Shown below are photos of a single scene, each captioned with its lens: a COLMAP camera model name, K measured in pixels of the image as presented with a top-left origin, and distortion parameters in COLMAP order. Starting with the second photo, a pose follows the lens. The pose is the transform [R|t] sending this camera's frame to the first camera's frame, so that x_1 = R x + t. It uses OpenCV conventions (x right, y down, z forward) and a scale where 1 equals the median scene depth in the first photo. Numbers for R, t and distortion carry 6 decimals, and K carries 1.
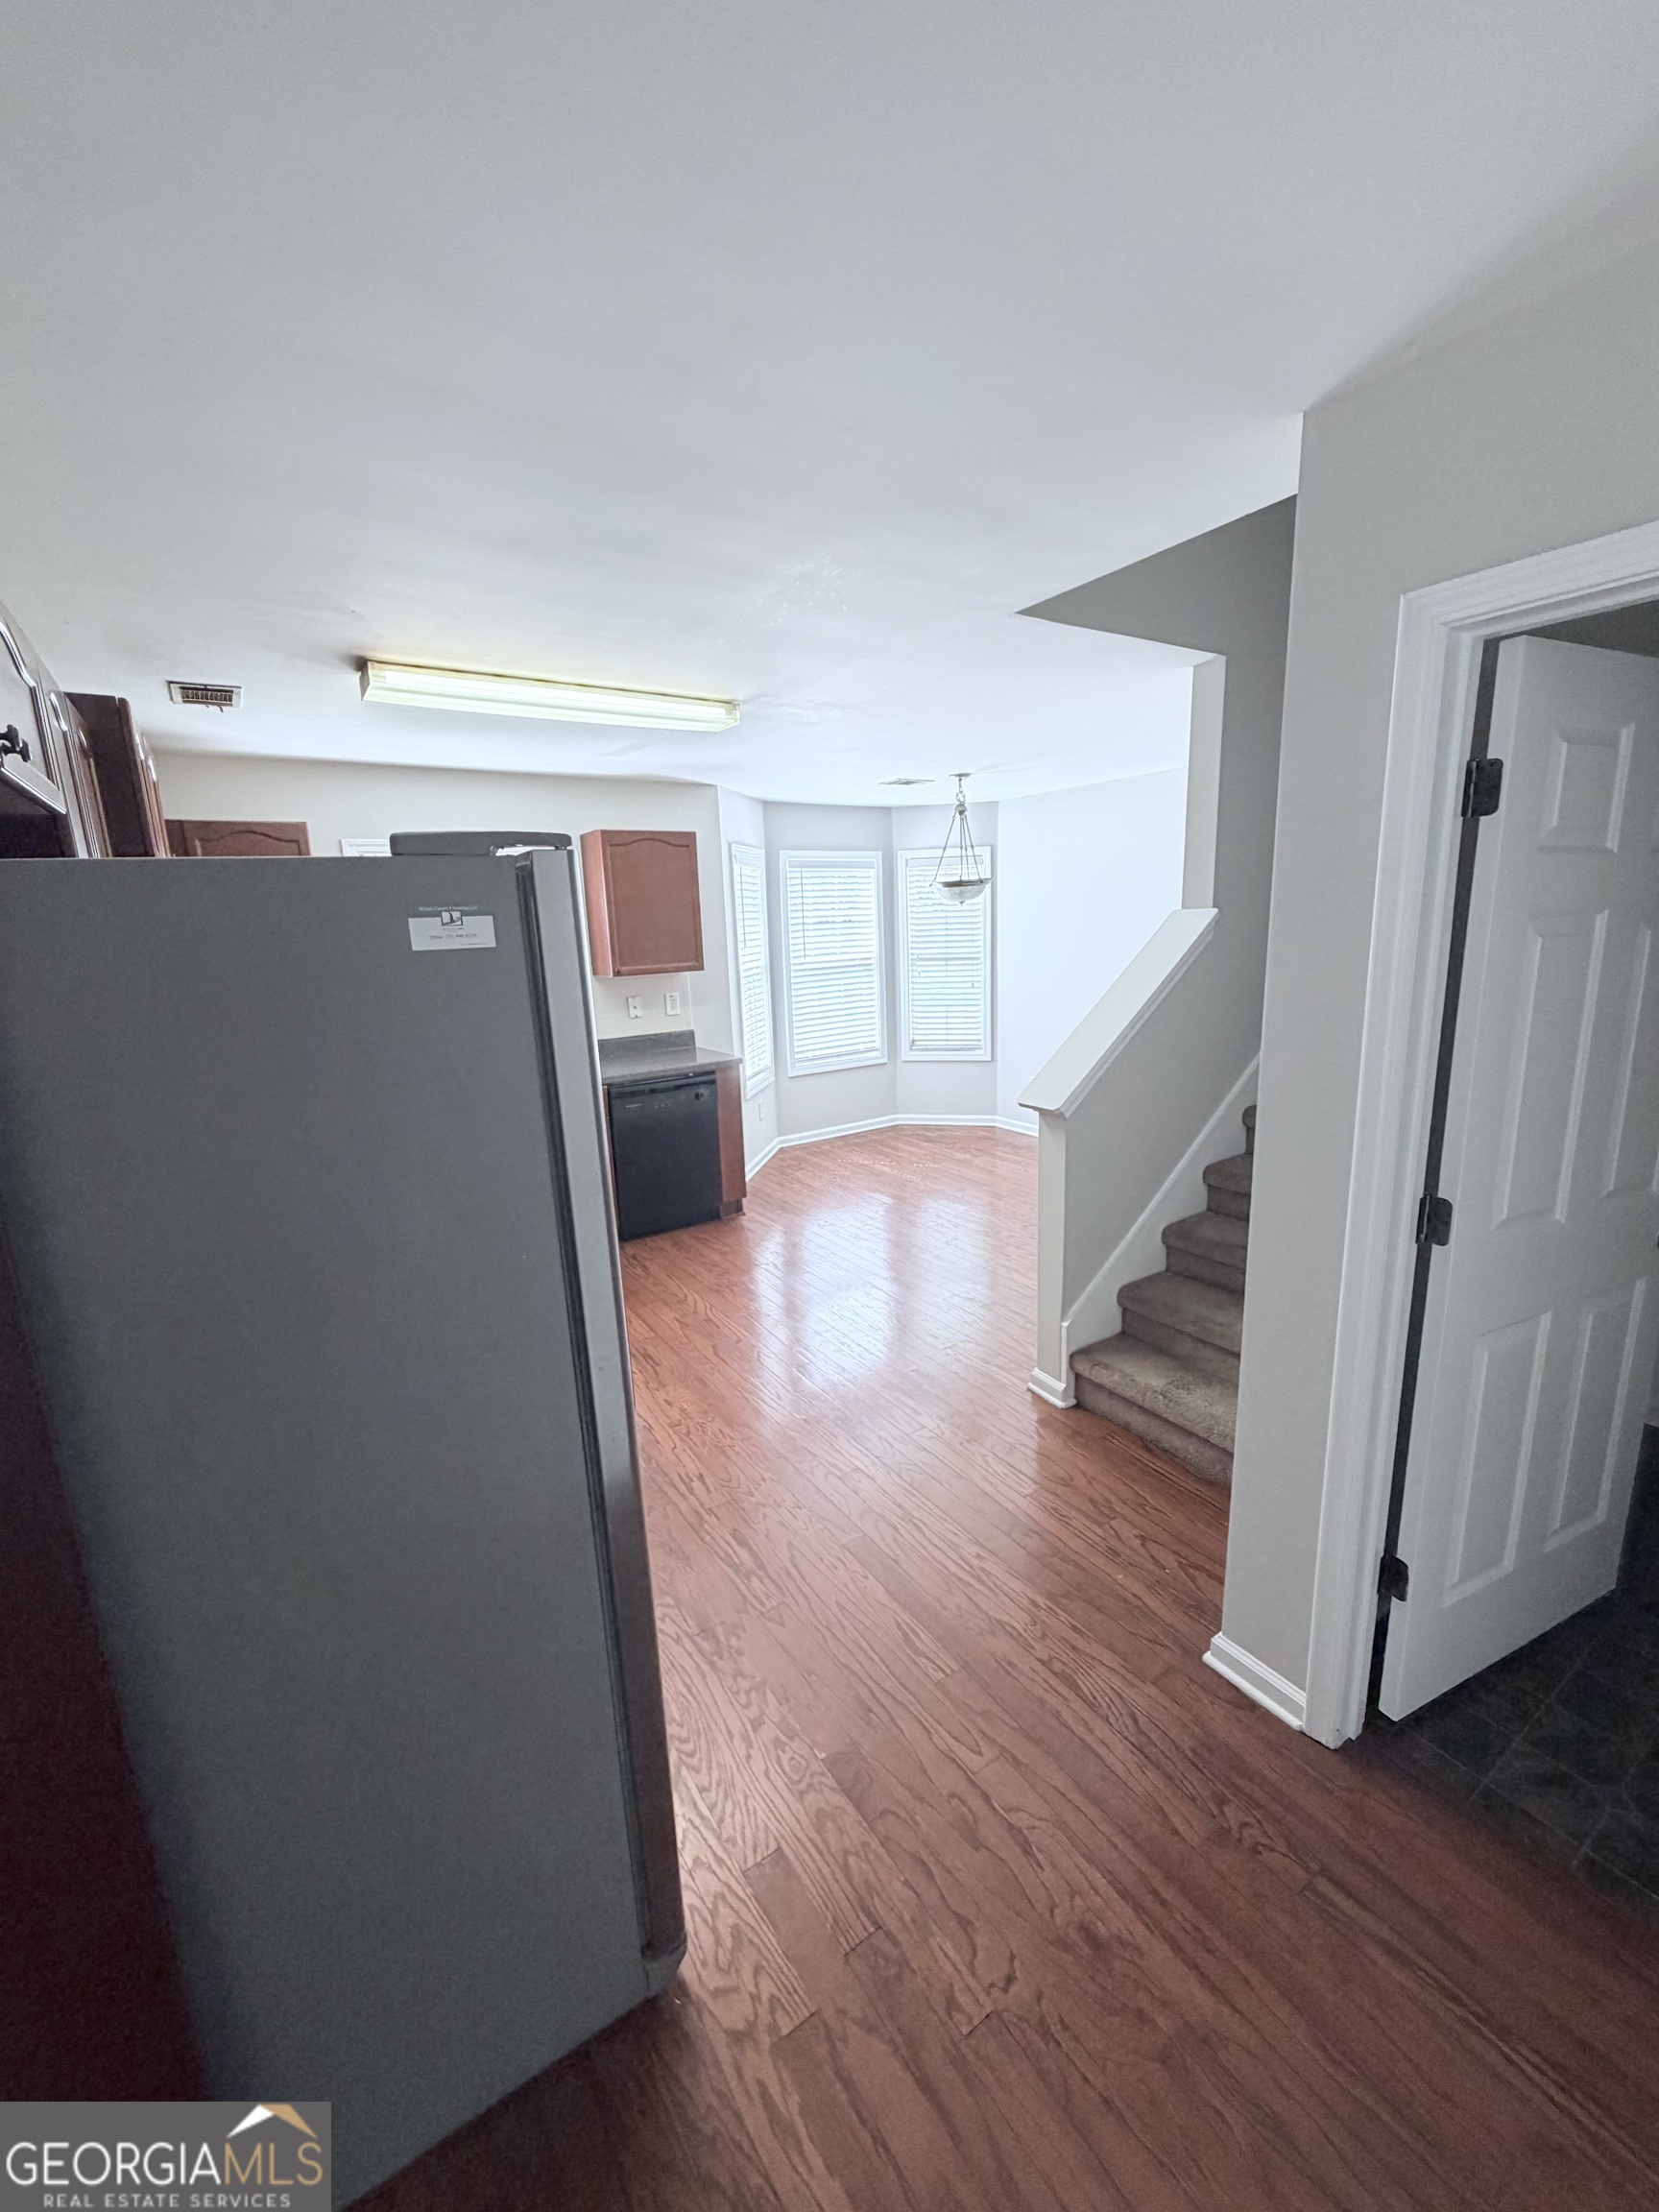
lens RADIAL K [[886.2, 0, 833.9], [0, 886.2, 1093.2], [0, 0, 1]] dist [-0.000941, 0.000126]
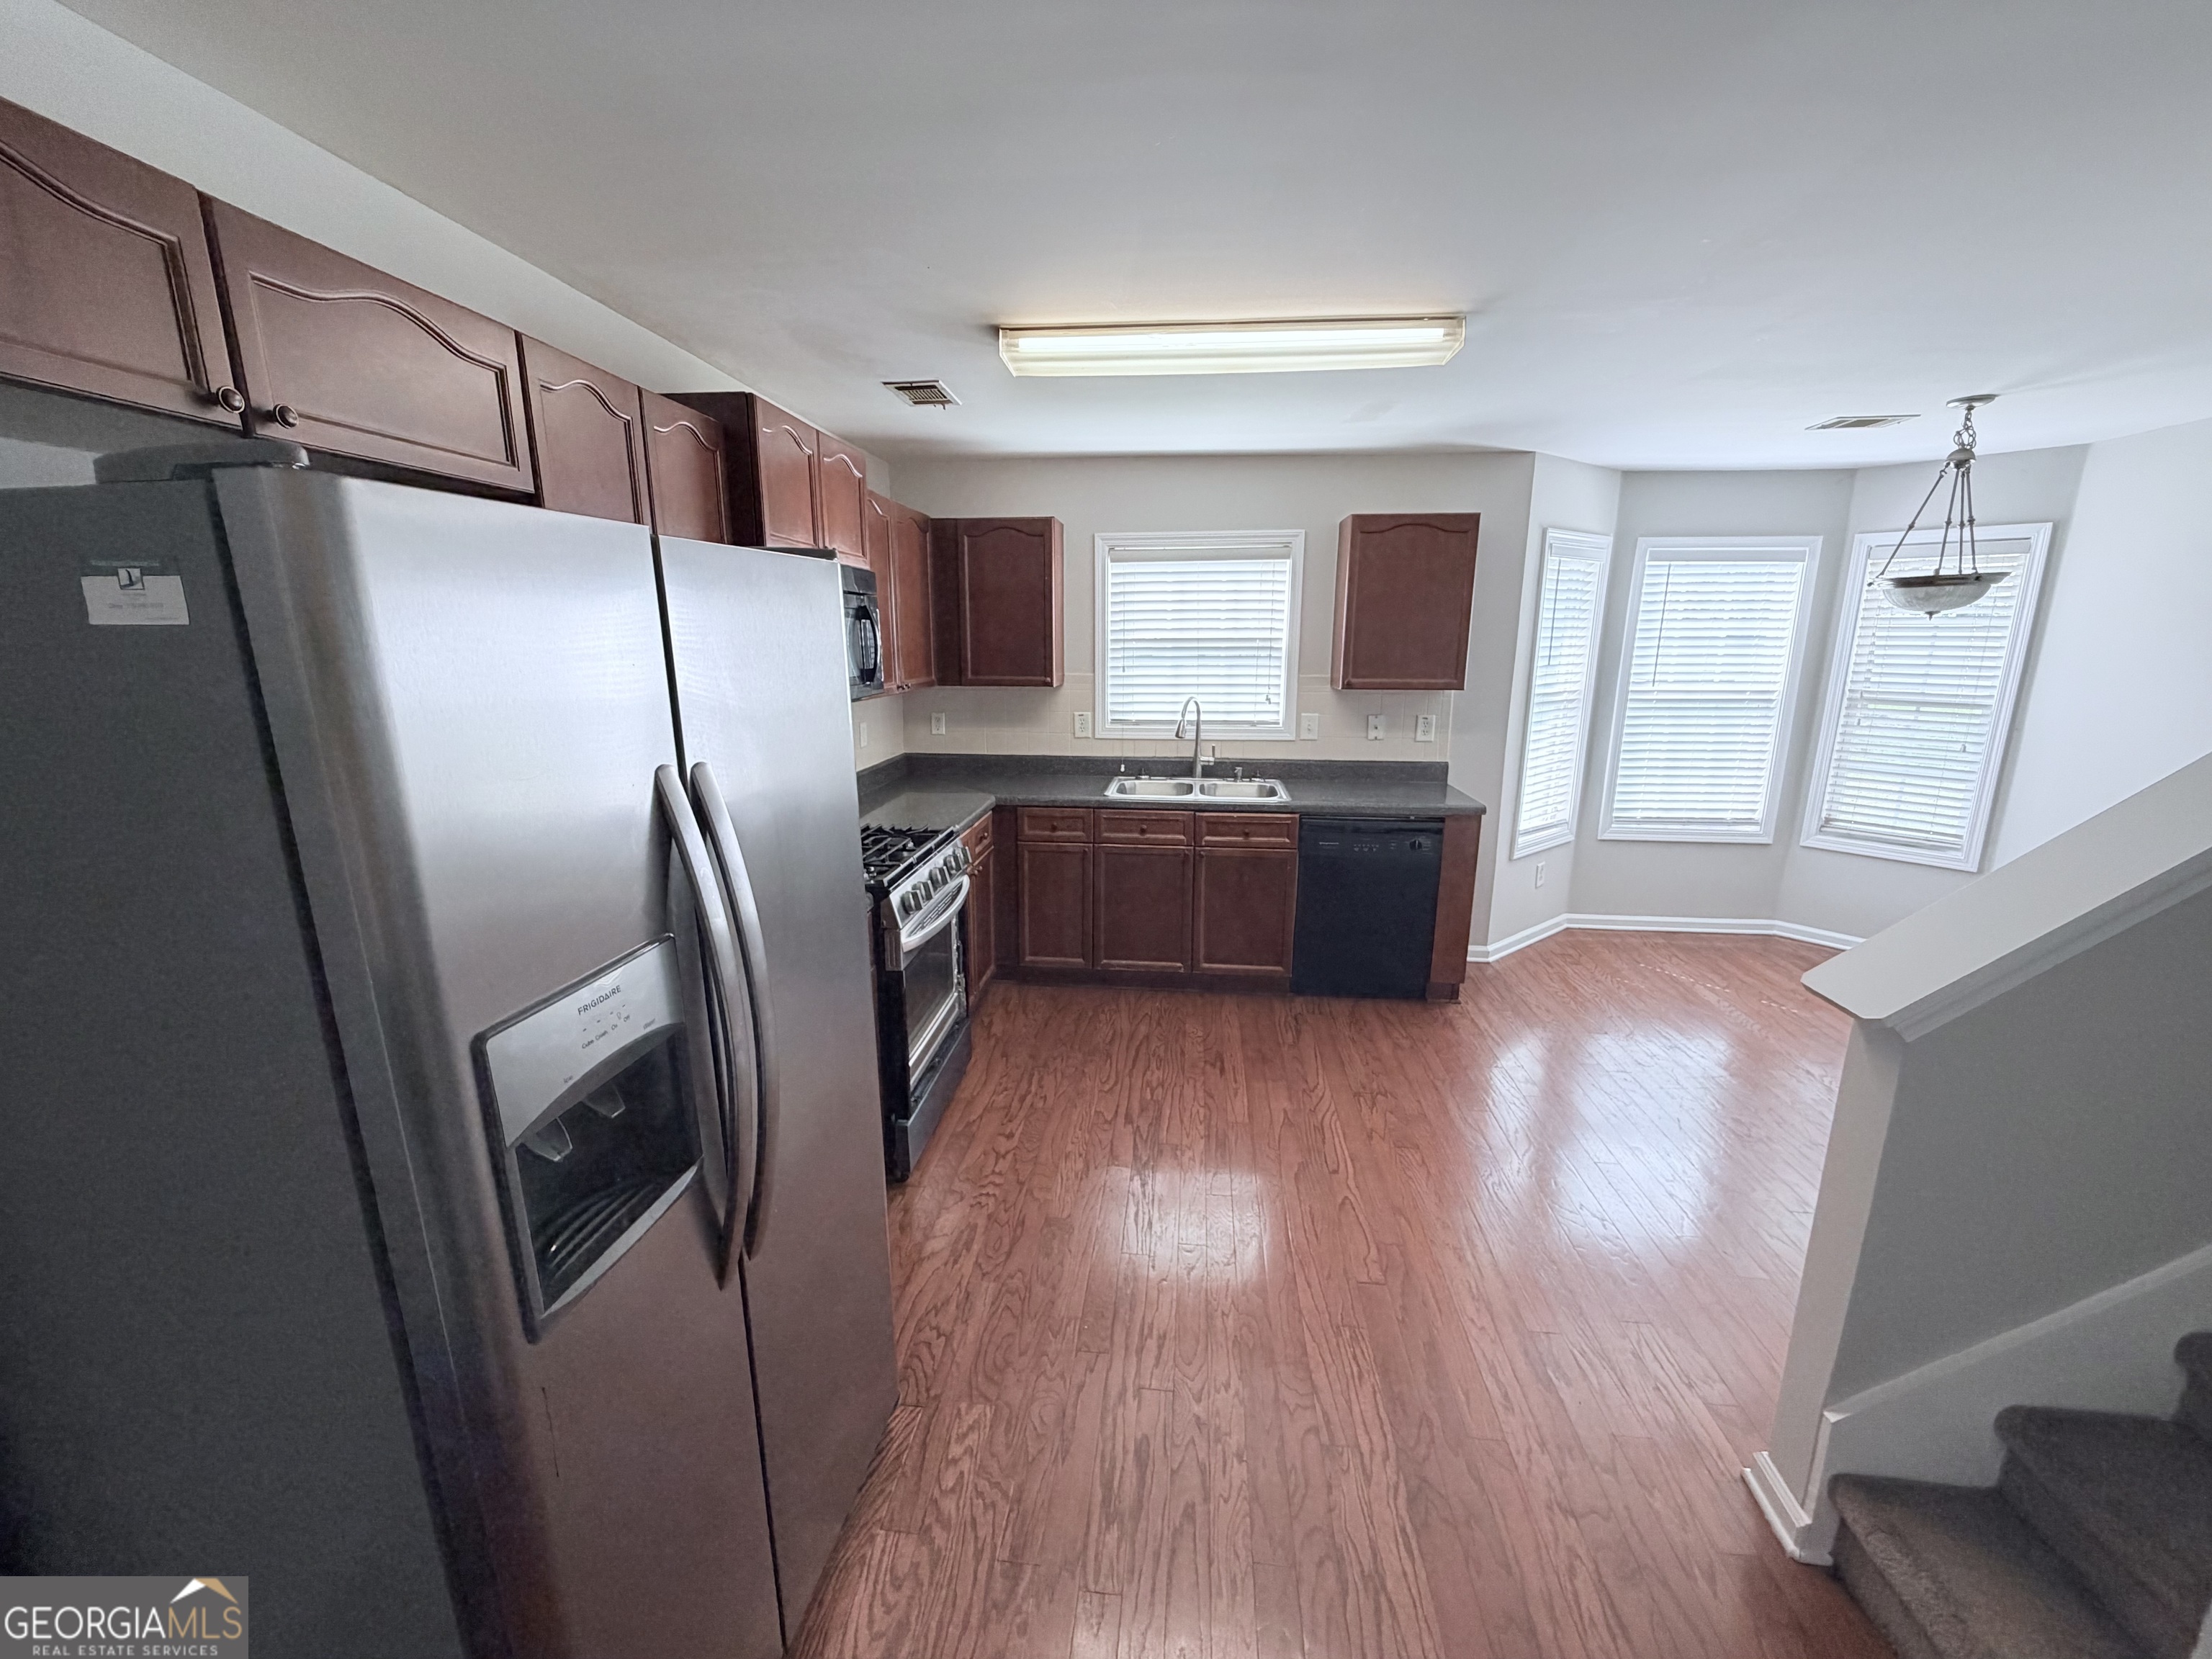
lens RADIAL K [[886.2, 0, 1100.2], [0, 886.2, 824.5], [0, 0, 1]] dist [-0.000941, 0.000126]
pose [[0.769551, 0.172806, -0.614760, 0.105671], [-0.155174, 0.984438, 0.082475, -0.033831], [0.619445, 0.031925, 0.784390, 0.172557]]
